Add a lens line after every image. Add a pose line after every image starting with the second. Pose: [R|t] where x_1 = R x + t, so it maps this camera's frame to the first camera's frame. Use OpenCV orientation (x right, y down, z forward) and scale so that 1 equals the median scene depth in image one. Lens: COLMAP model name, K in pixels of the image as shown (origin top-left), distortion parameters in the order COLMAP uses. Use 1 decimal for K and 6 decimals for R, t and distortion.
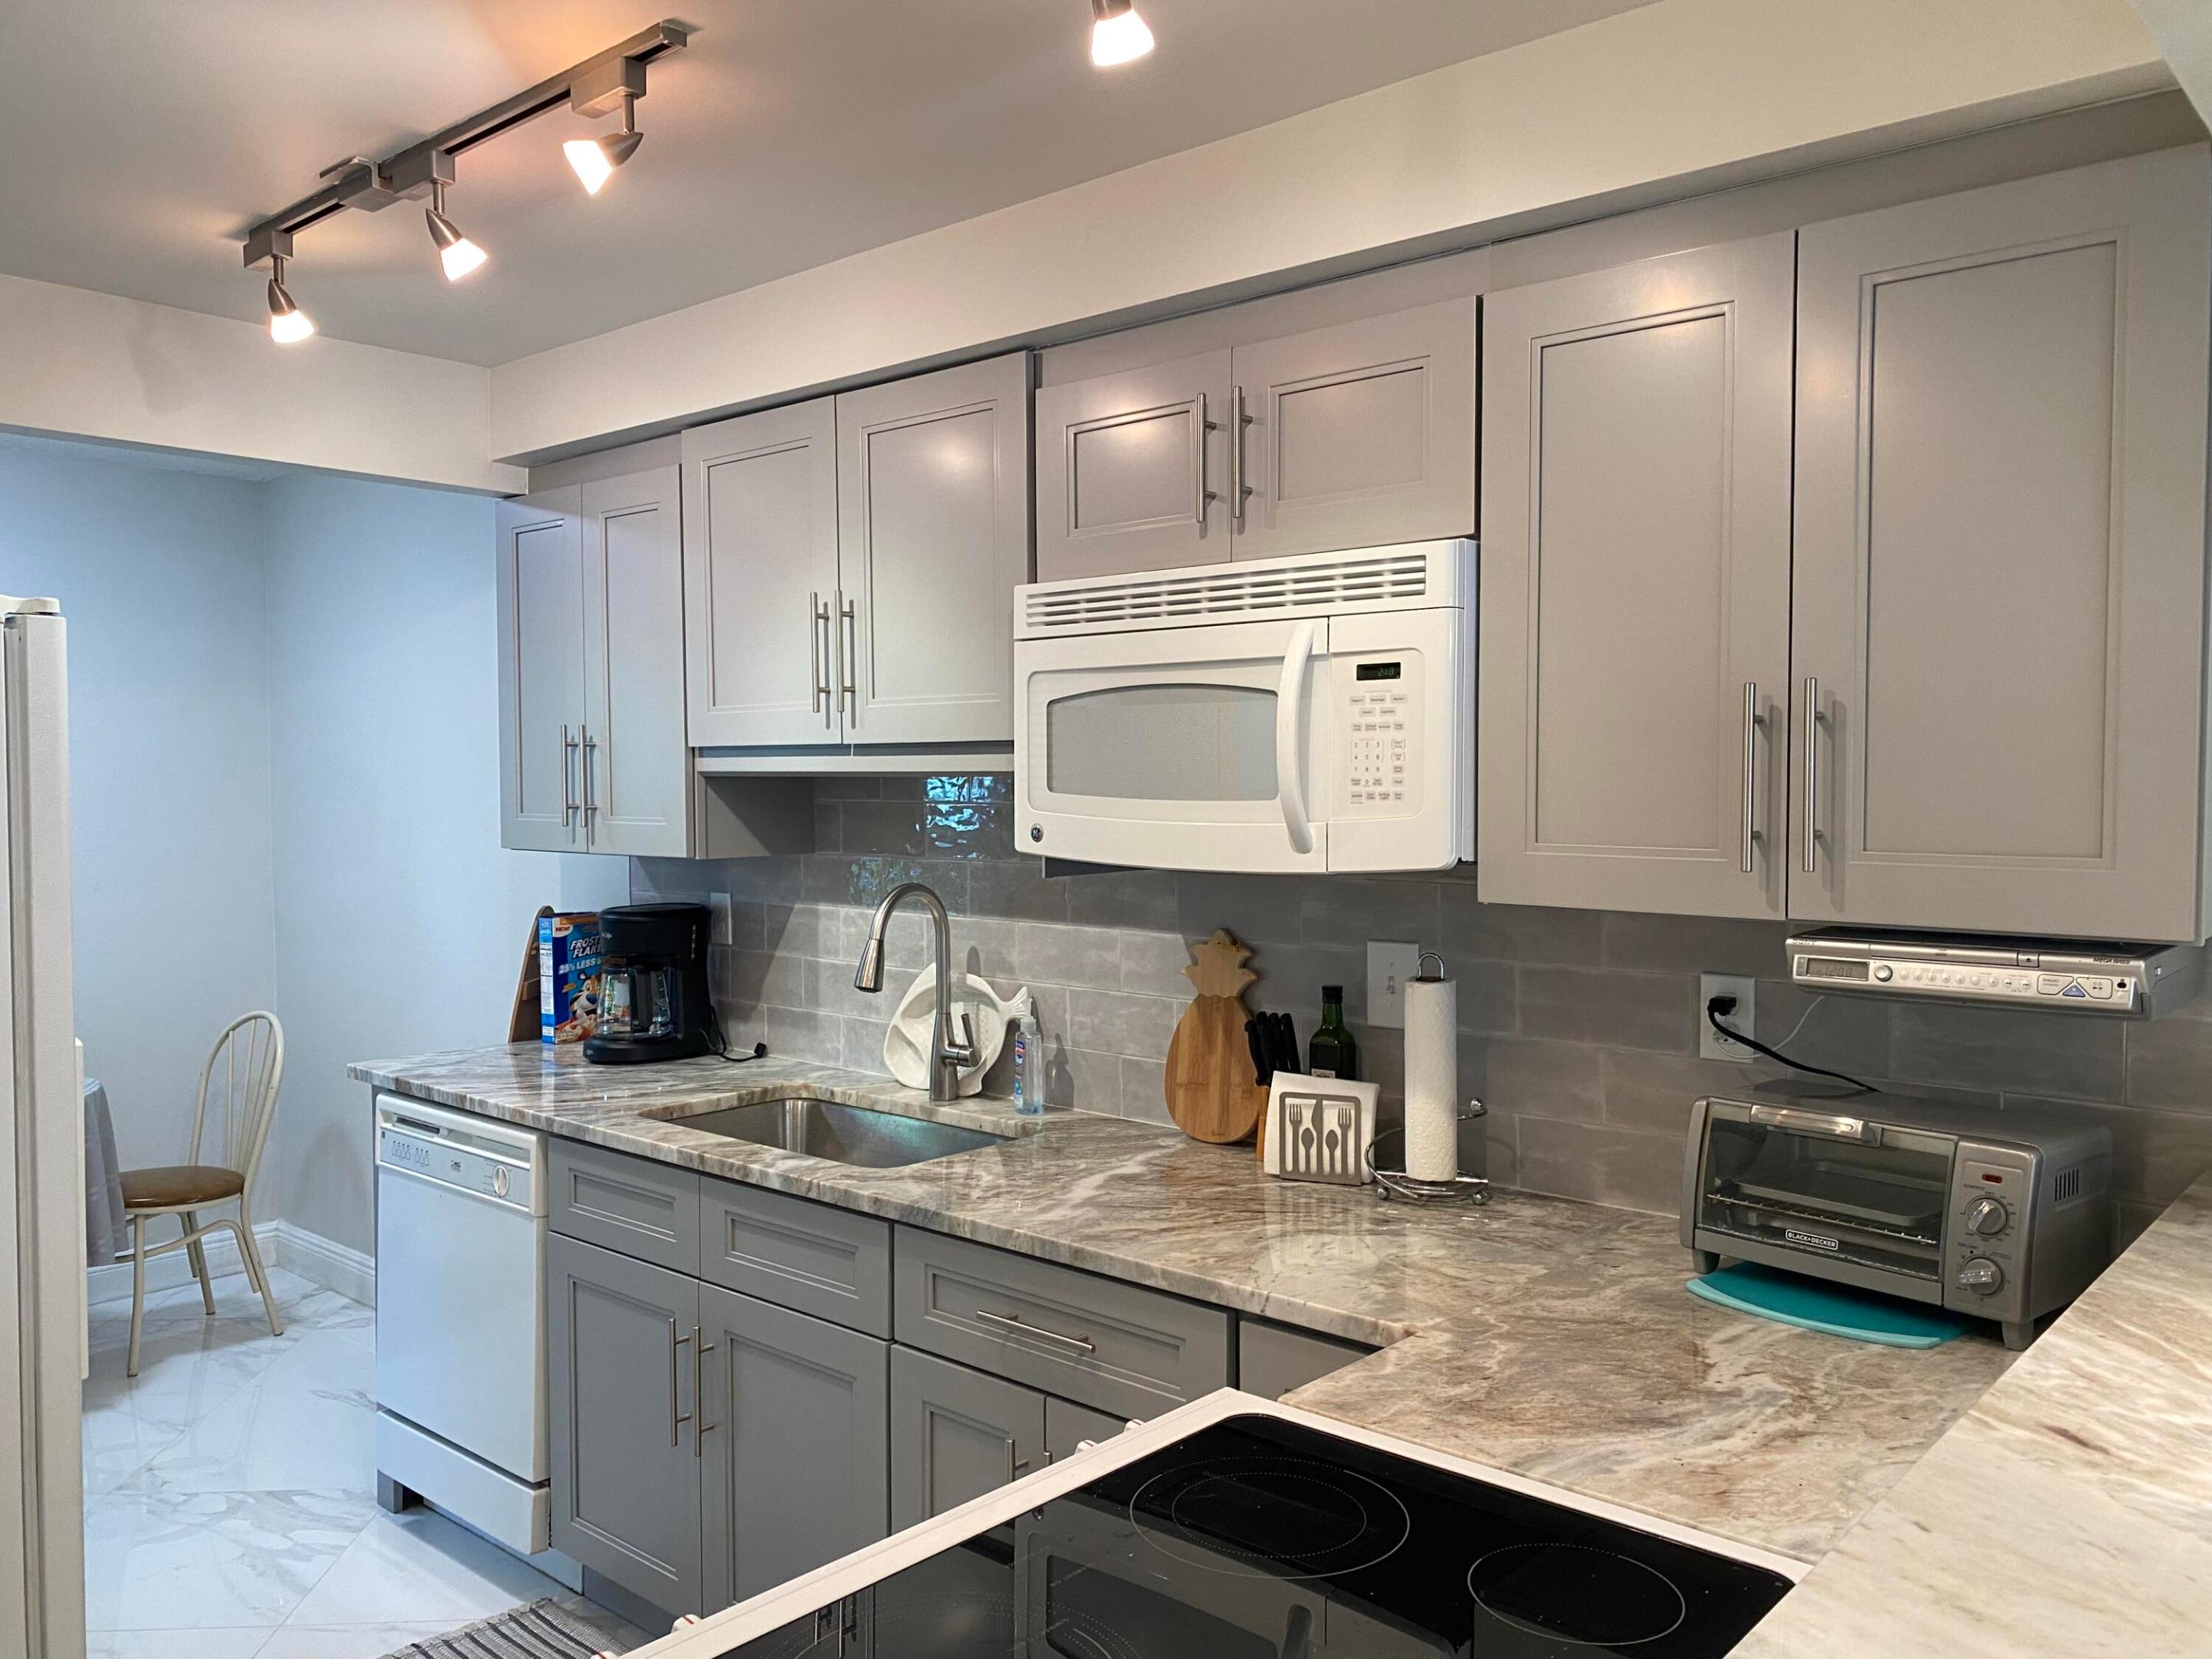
lens RADIAL K [[1660.3, 0, 1065.5], [0, 1660.3, 795.4], [0, 0, 1]] dist [0.053498, -0.040630]
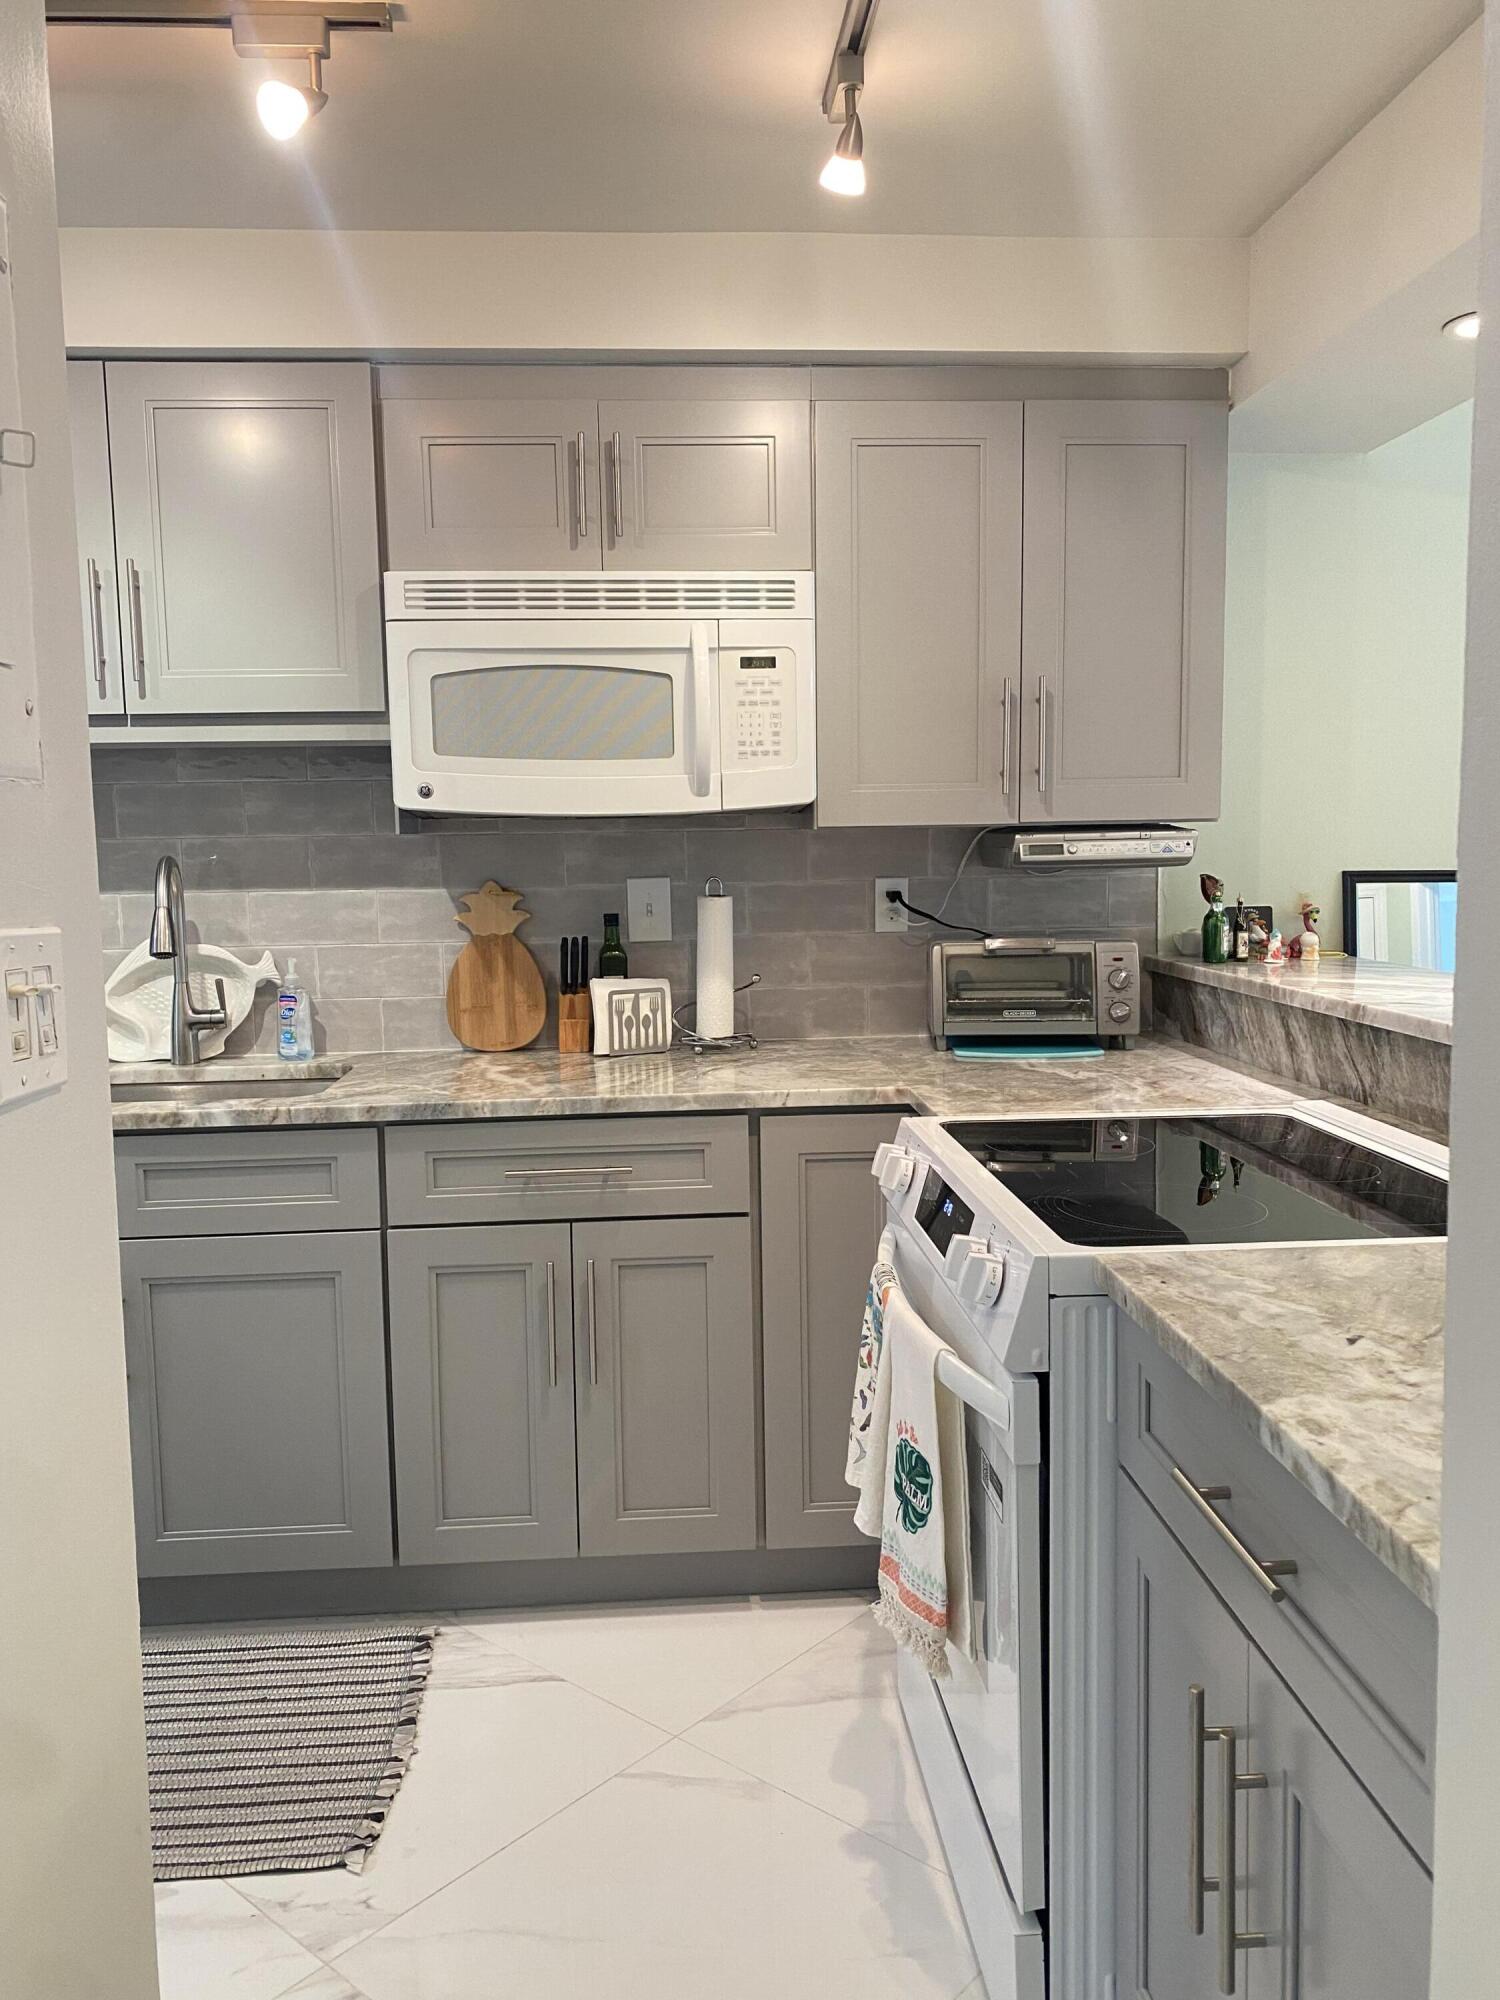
lens RADIAL K [[1501.1, 0, 743.8], [0, 1501.1, 1005.2], [0, 0, 1]] dist [0.053498, -0.040630]
pose [[0.690870, -0.089835, 0.717376, -0.663425], [0.024305, 0.994575, 0.101141, 0.073441], [-0.722570, -0.052440, 0.689306, 0.108839]]
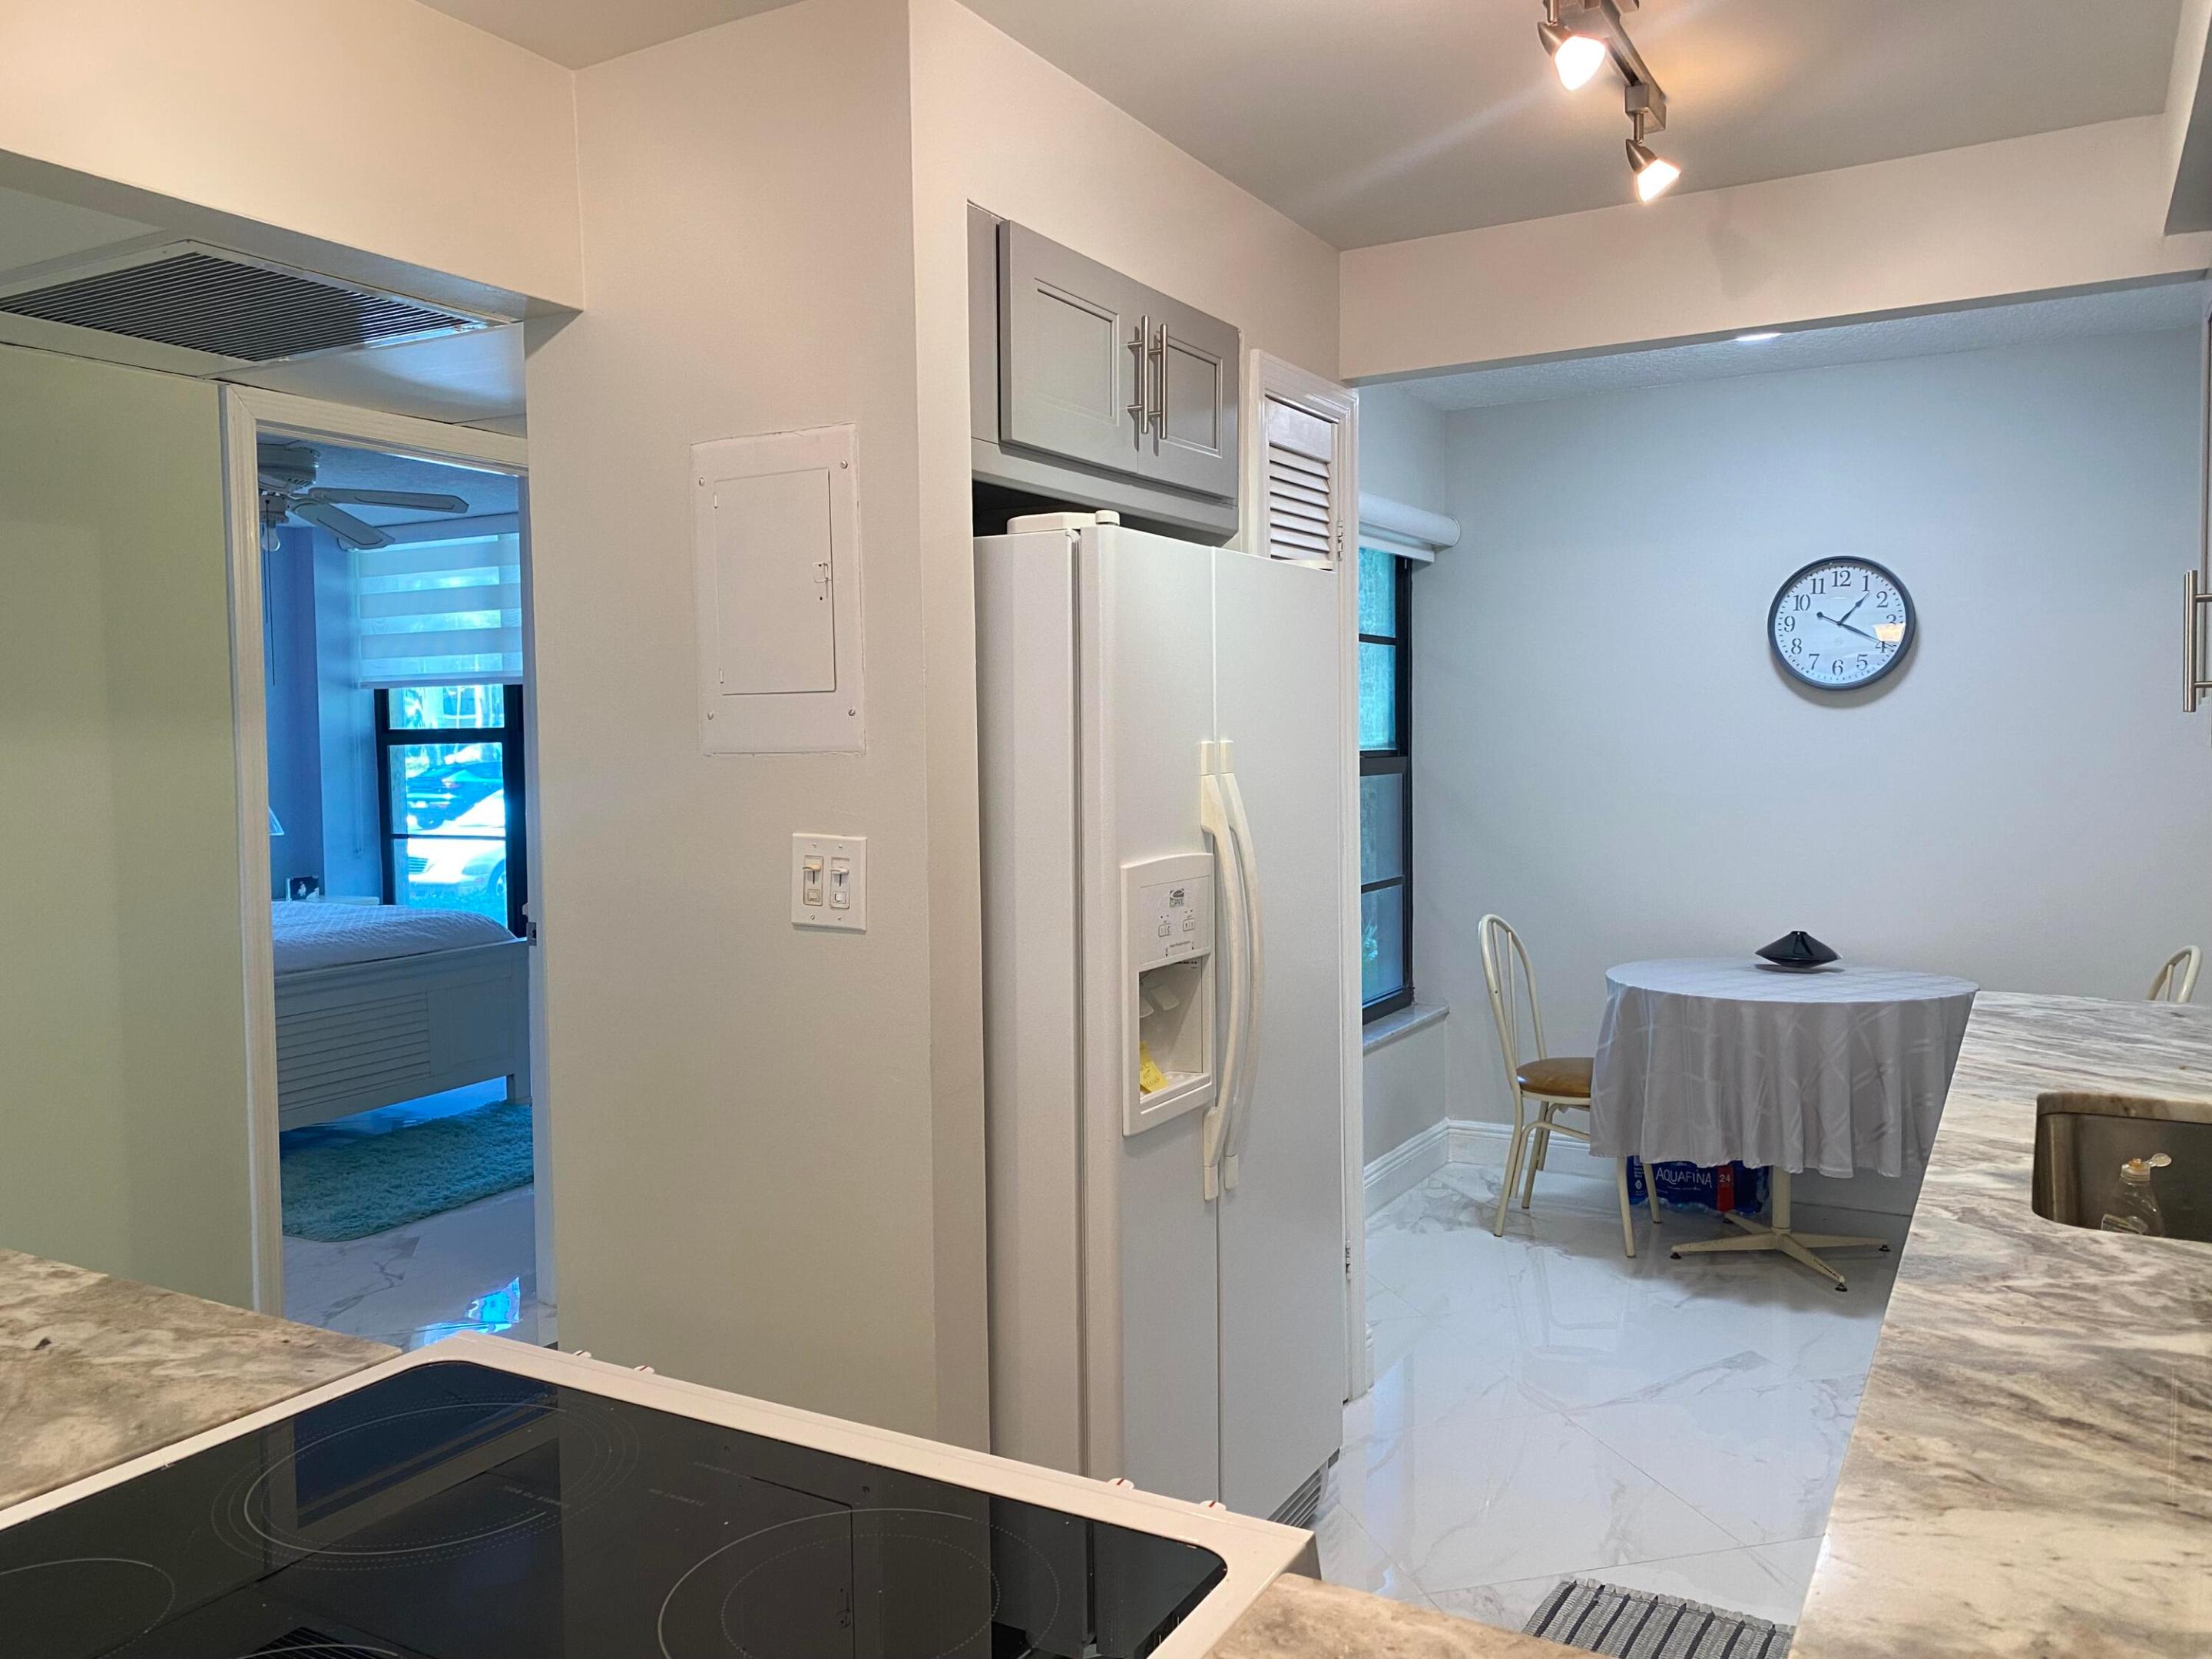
lens RADIAL K [[1660.3, 0, 1059.9], [0, 1660.3, 787.6], [0, 0, 1]] dist [0.053498, -0.040630]
pose [[0.216806, 0.028433, -0.975801, 0.452183], [0.005667, 0.999522, 0.030384, 0.038633], [0.976198, -0.012118, 0.216541, 0.517605]]
